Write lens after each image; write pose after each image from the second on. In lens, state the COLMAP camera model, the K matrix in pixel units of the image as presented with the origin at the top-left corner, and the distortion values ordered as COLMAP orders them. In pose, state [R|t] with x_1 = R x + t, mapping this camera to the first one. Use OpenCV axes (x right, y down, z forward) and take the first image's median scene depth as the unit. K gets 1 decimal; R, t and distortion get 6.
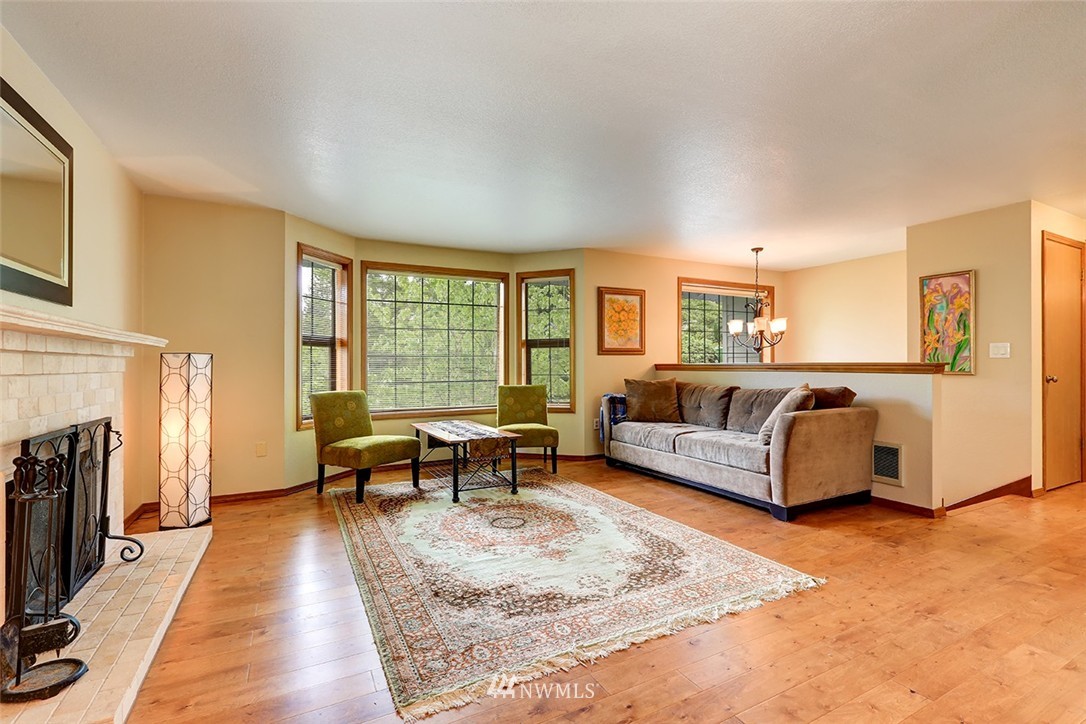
lens RADIAL K [[487.1, 0, 543.6], [0, 487.1, 355.8], [0, 0, 1]] dist [-0.004050, -0.000056]
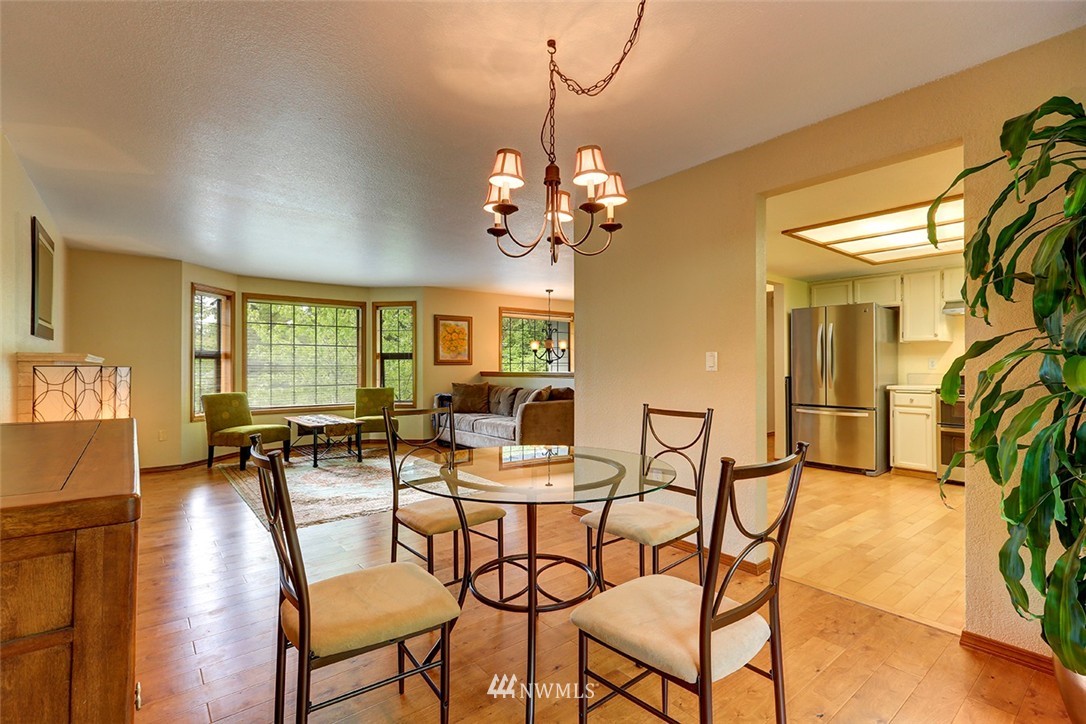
lens RADIAL K [[494.9, 0, 543.0], [0, 494.9, 362.0], [0, 0, 1]] dist [-0.000789, -0.000077]
pose [[0.979521, 0.004372, 0.201296, 0.150063], [-0.005875, 0.999959, 0.006869, -0.024819], [-0.201258, -0.007911, 0.979506, -0.468955]]
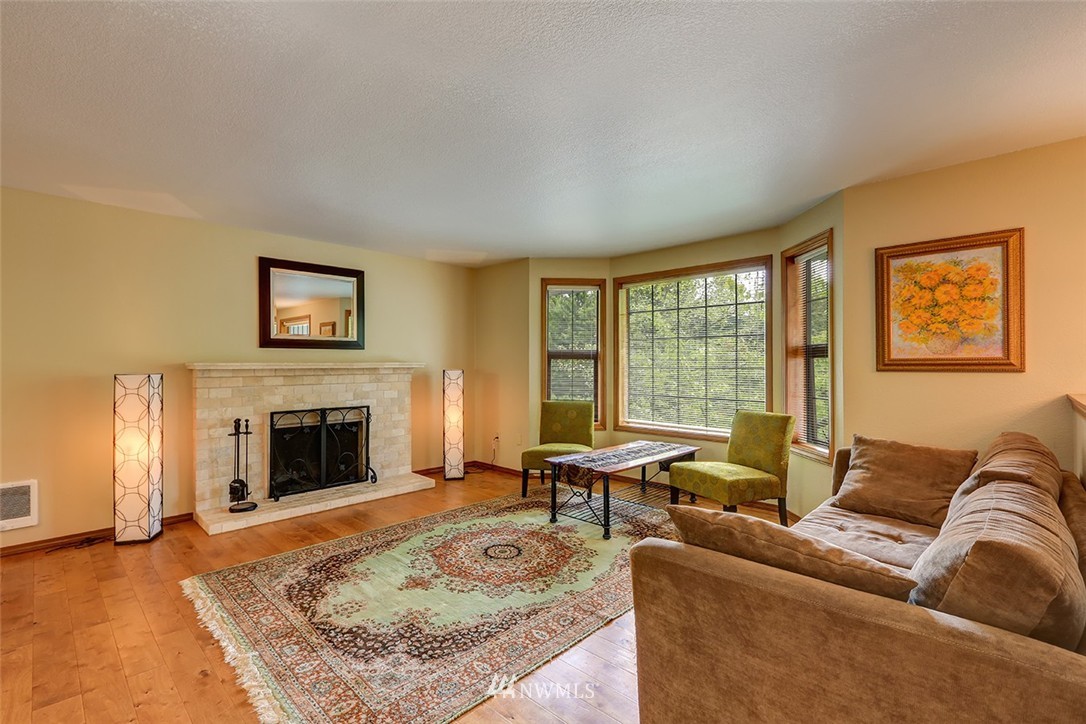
lens RADIAL K [[487.1, 0, 543.6], [0, 487.1, 355.8], [0, 0, 1]] dist [-0.004050, -0.000056]
pose [[0.320401, -0.004845, -0.947269, 0.592534], [0.020138, 0.999796, 0.001698, -0.032289], [0.947068, -0.019620, 0.320434, 0.525326]]
